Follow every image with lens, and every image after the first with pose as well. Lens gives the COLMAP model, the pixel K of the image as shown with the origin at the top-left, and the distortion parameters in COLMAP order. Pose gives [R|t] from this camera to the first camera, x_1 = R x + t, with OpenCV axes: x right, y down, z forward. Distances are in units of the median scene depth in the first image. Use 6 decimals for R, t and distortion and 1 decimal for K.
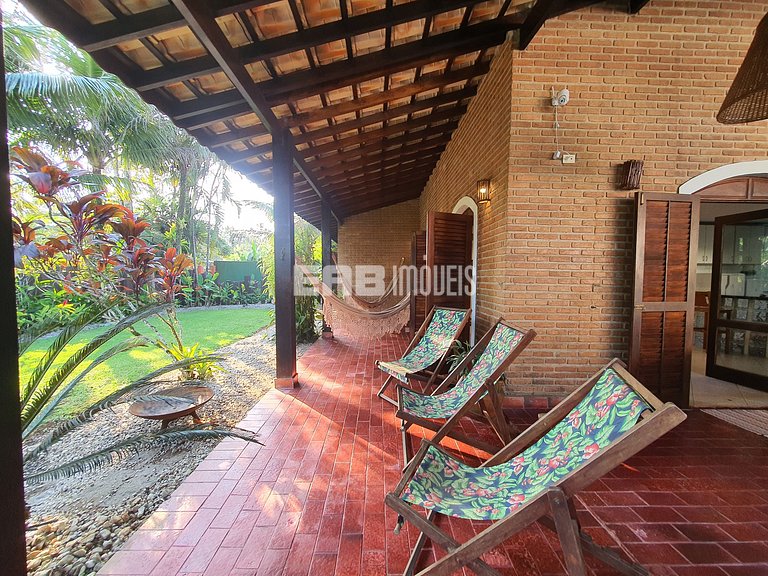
lens RADIAL K [[301.8, 0, 381.8], [0, 301.8, 288.3], [0, 0, 1]] dist [-0.001342, -0.000665]
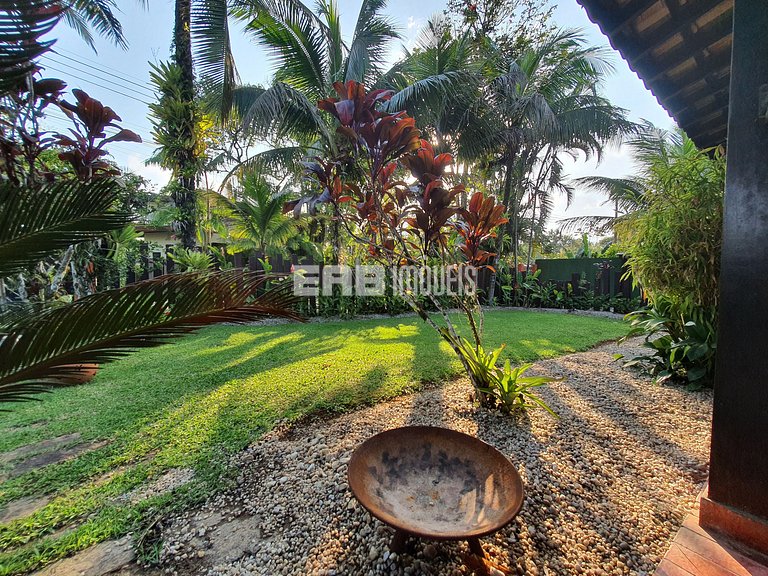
lens RADIAL K [[301.8, 0, 379.1], [0, 301.8, 290.8], [0, 0, 1]] dist [-0.001342, -0.000665]
pose [[0.555557, 0.042513, -0.830391, -0.075365], [-0.057390, 0.998271, 0.012713, 0.023331], [0.829496, 0.040593, 0.557036, 0.133717]]
